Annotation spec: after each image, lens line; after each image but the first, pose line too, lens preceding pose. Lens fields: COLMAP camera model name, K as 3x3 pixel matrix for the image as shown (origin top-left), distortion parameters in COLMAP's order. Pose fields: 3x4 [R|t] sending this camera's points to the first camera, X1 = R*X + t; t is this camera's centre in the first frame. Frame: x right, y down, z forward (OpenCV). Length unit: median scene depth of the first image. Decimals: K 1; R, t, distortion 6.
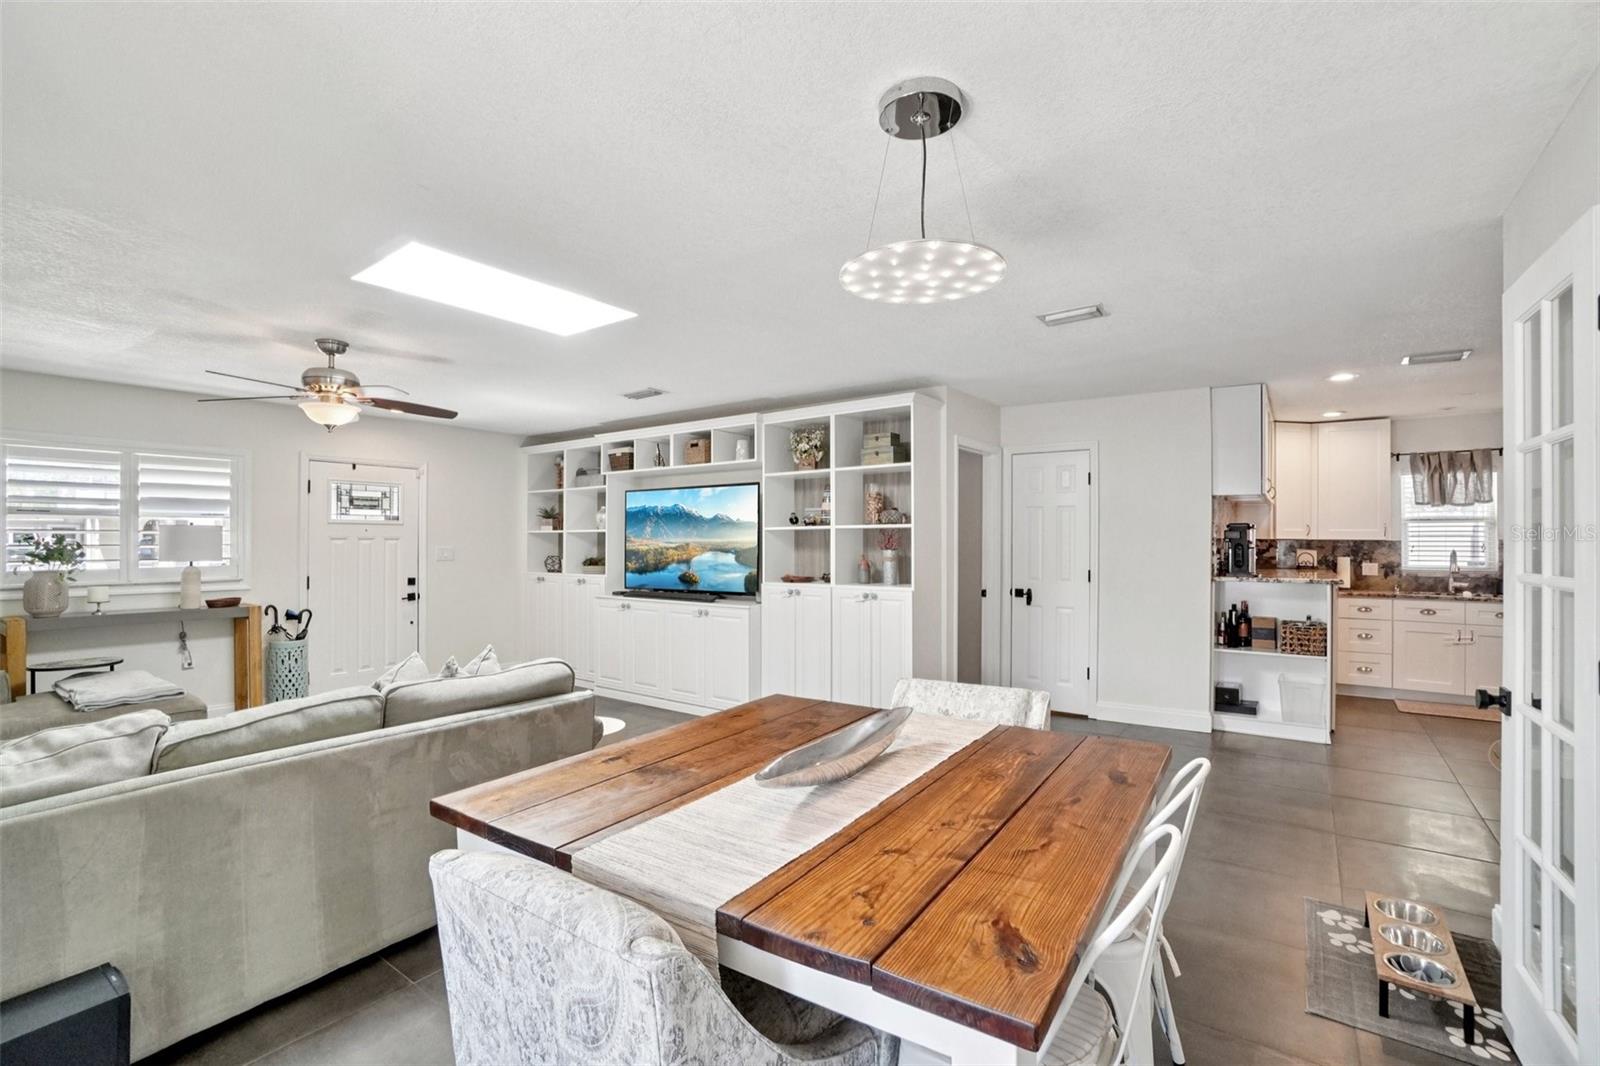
lens RADIAL K [[715.7, 0, 799.8], [0, 715.7, 536.4], [0, 0, 1]] dist [-0.064928, 0.023849]
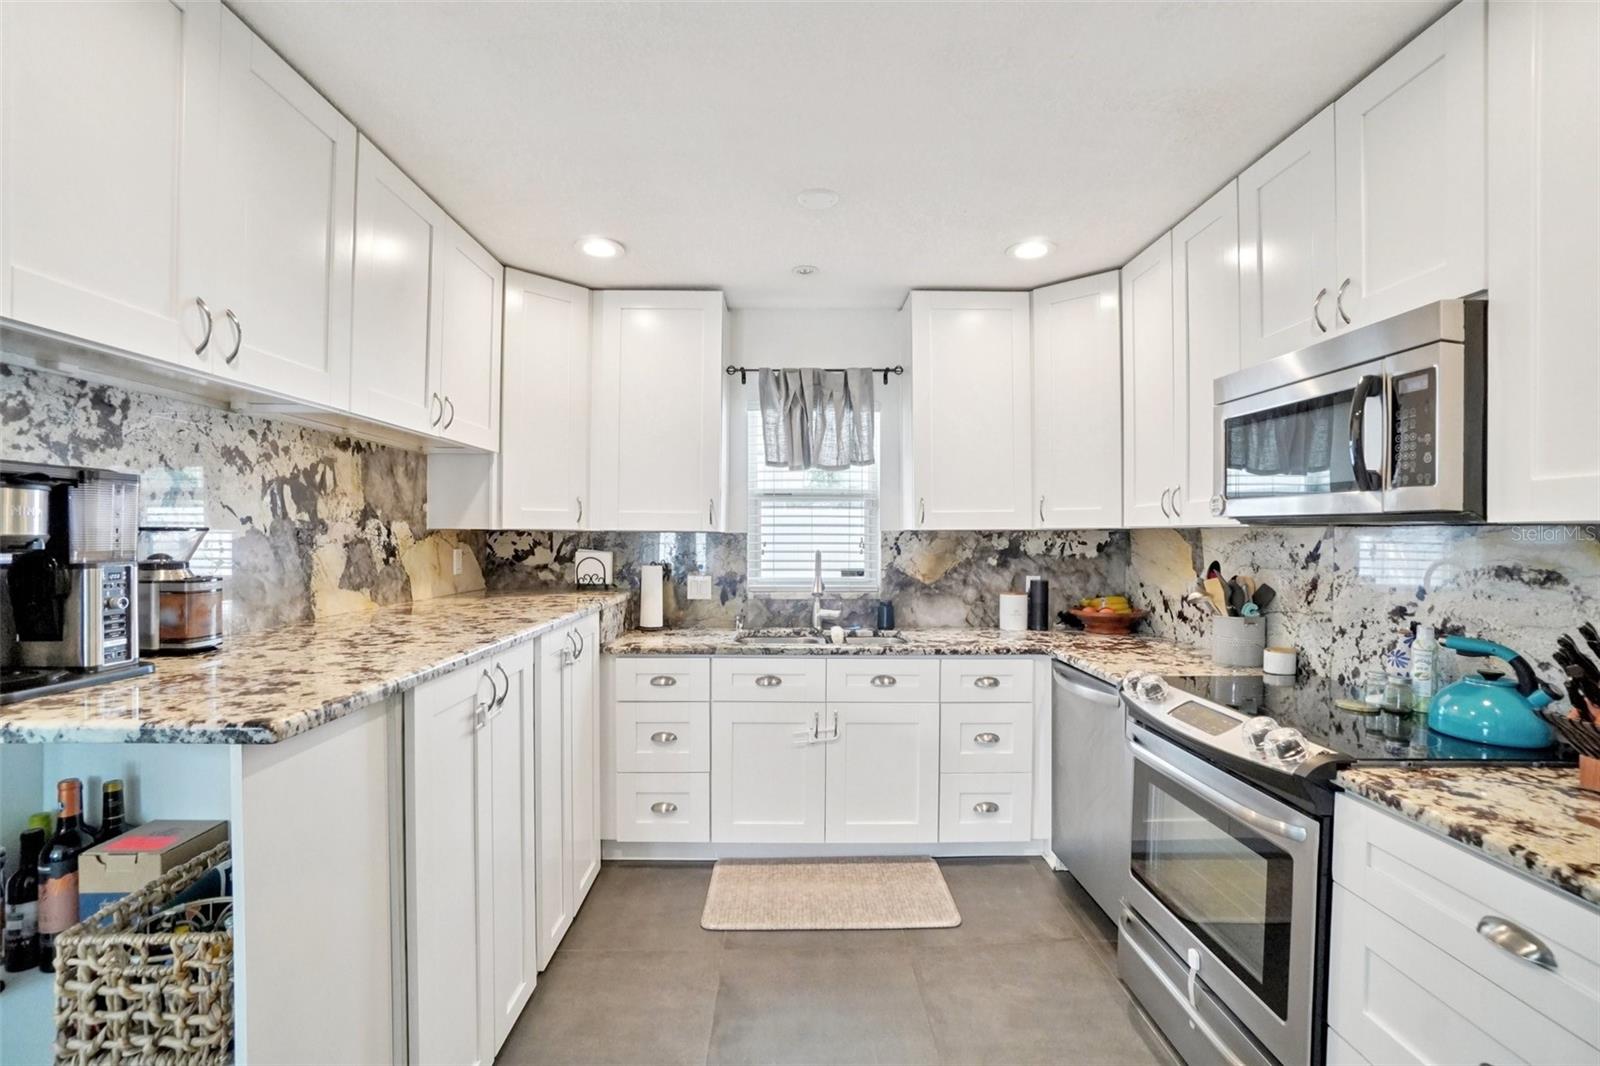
lens RADIAL K [[715.7, 0, 799.8], [0, 715.7, 536.4], [0, 0, 1]] dist [-0.064928, 0.023849]
pose [[0.797976, -0.002738, 0.602682, 0.604116], [-0.004127, 0.999941, 0.010008, 0.003090], [-0.602675, -0.010473, 0.797918, 0.564948]]
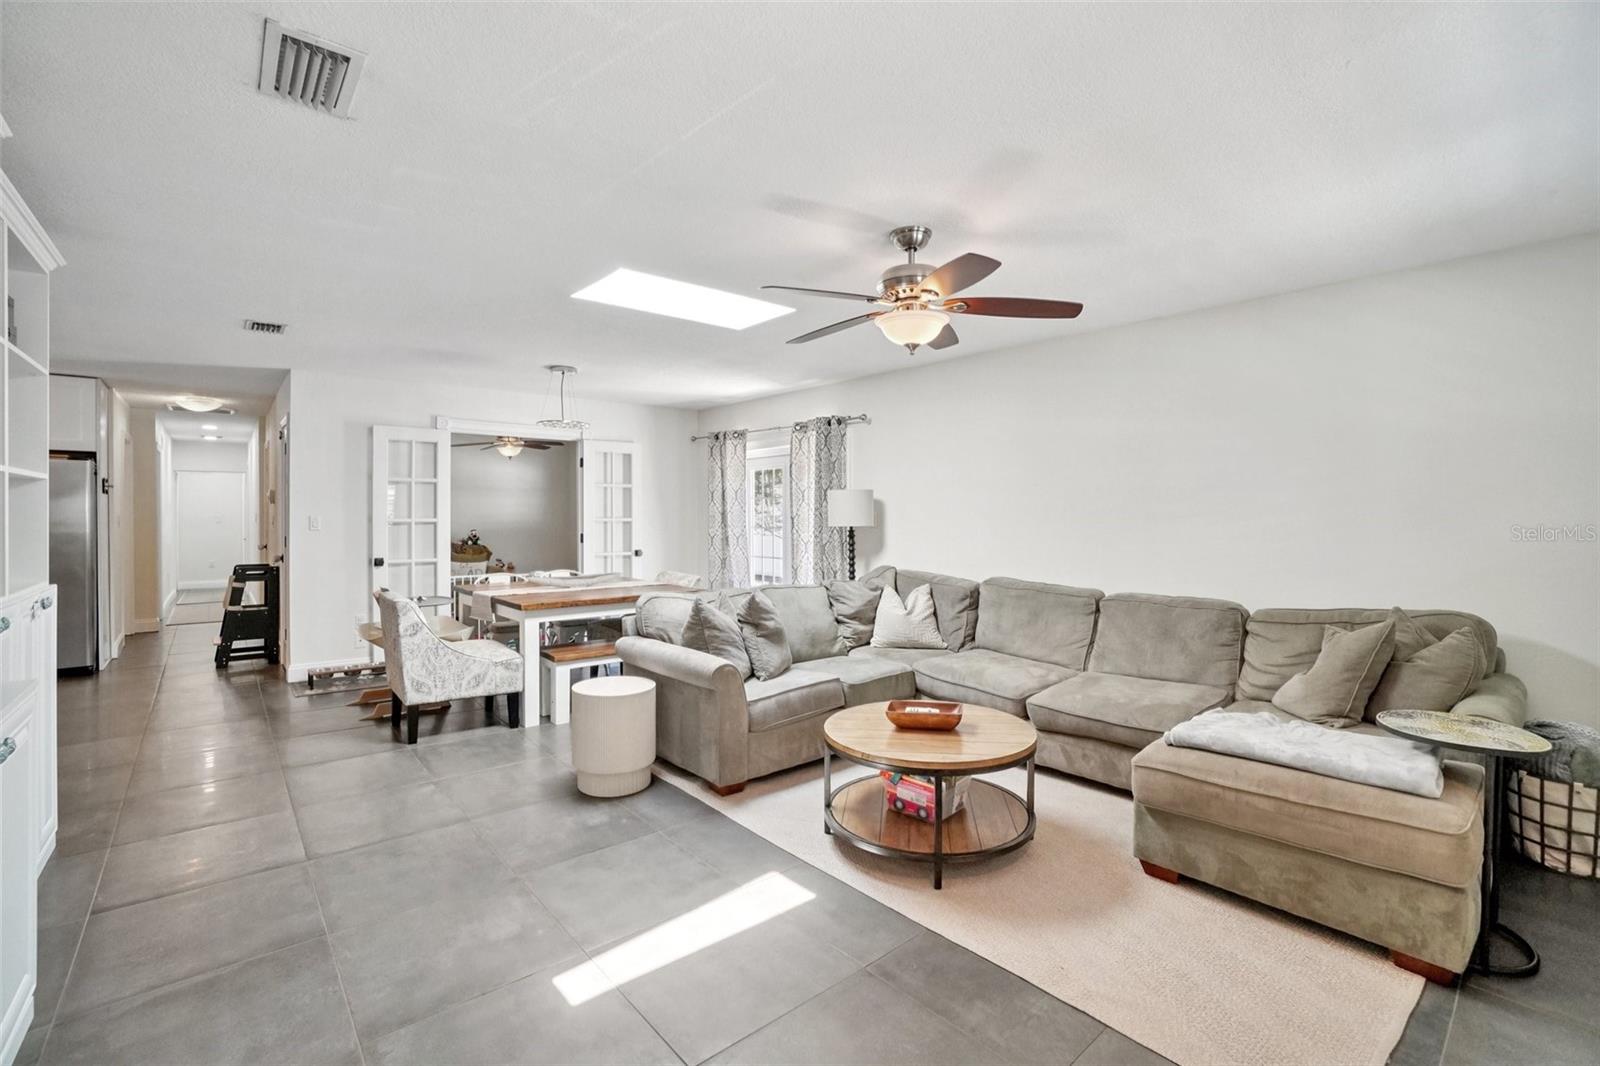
lens RADIAL K [[709.7, 0, 782.3], [0, 709.7, 508.8], [0, 0, 1]] dist [-0.028206, 0.000106]
pose [[-0.965572, 0.002608, 0.260123, -0.461086], [-0.000486, 0.999930, -0.011827, 0.014620], [-0.260136, -0.011546, -0.965503, 1.102502]]
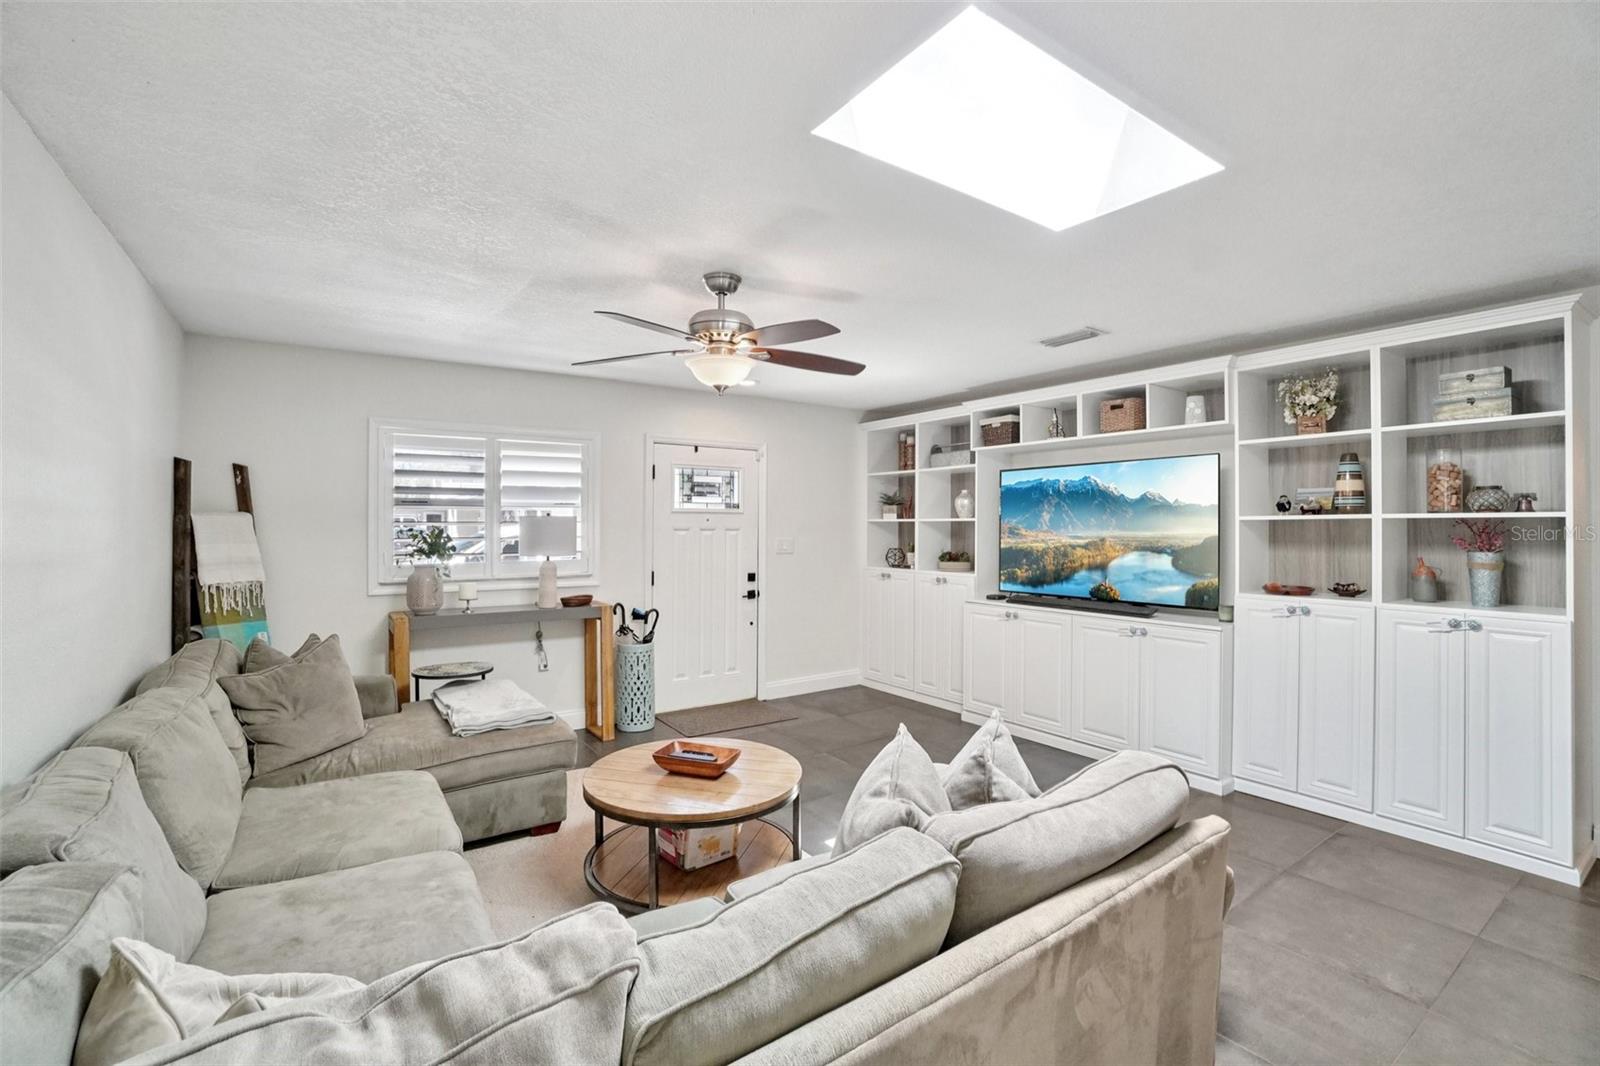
lens RADIAL K [[707.8, 0, 805.3], [0, 707.8, 519.1], [0, 0, 1]] dist [-0.062874, 0.023804]
pose [[0.945786, -0.001309, -0.324788, -0.212090], [0.000693, 0.999998, -0.002014, -0.008185], [0.324790, 0.001679, 0.945785, 0.190078]]
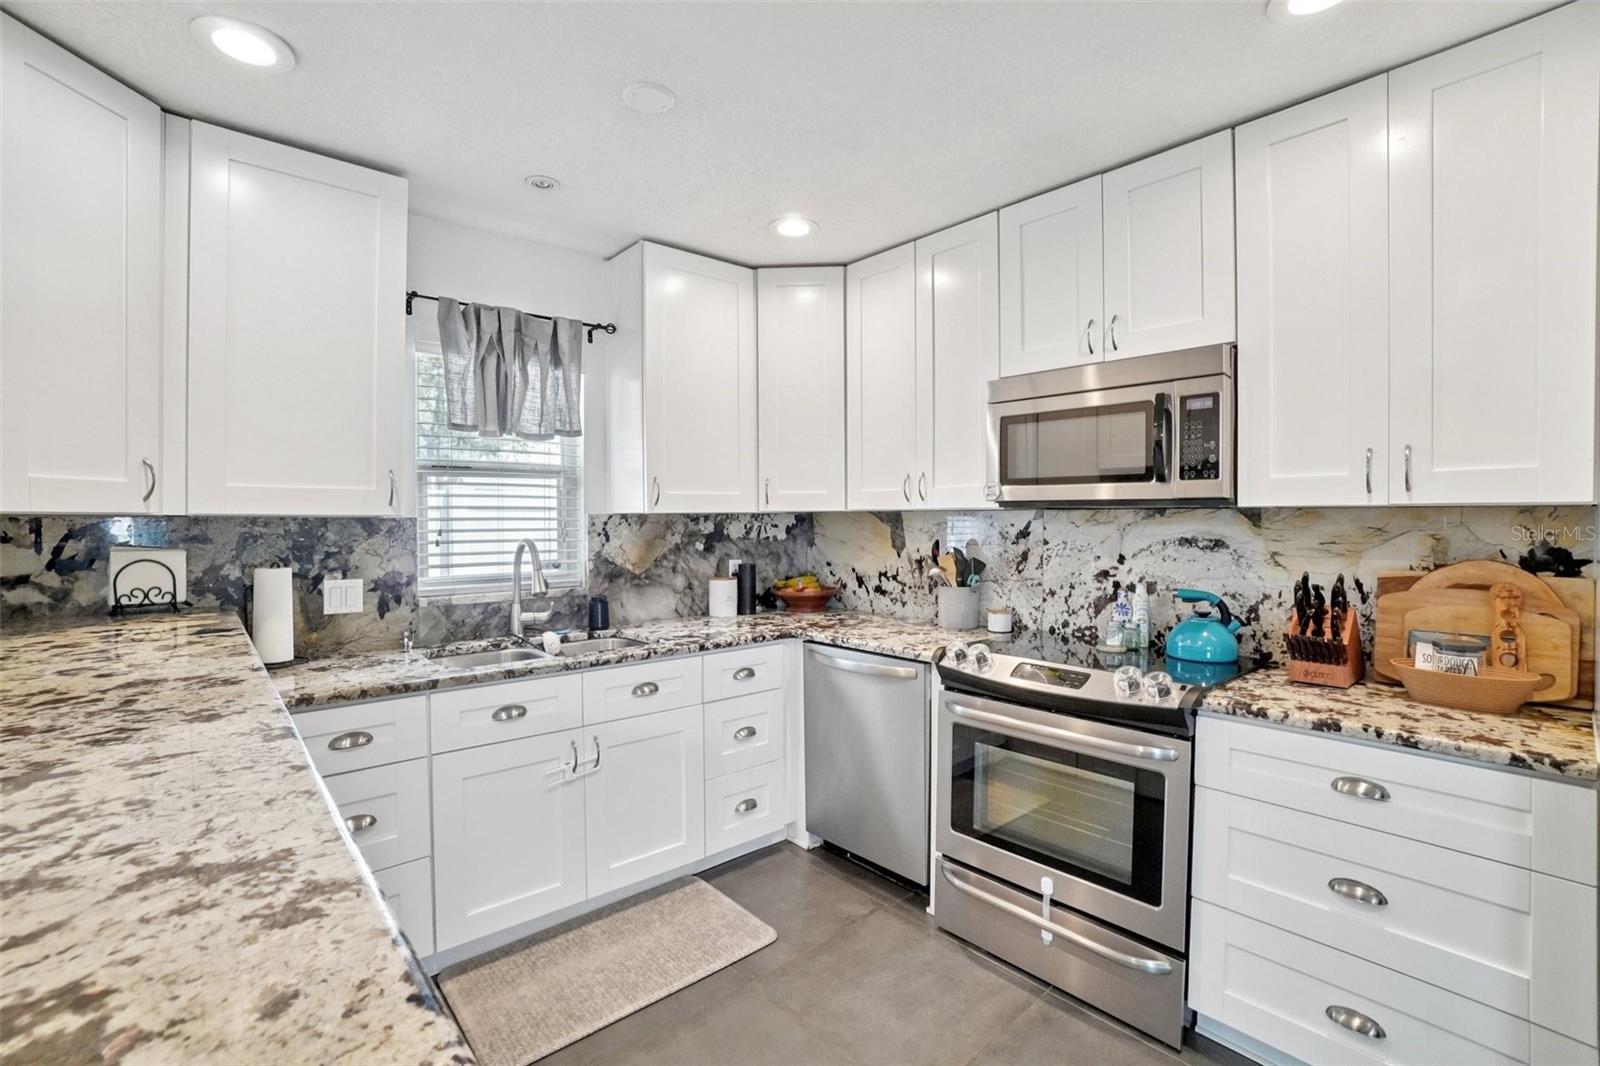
lens RADIAL K [[711.7, 0, 809.3], [0, 711.7, 524.4], [0, 0, 1]] dist [-0.065002, 0.024576]
pose [[0.210919, -0.012678, 0.977421, 0.560459], [-0.001893, 0.999909, 0.013378, 0.004247], [-0.977502, -0.004672, 0.210875, 0.737587]]
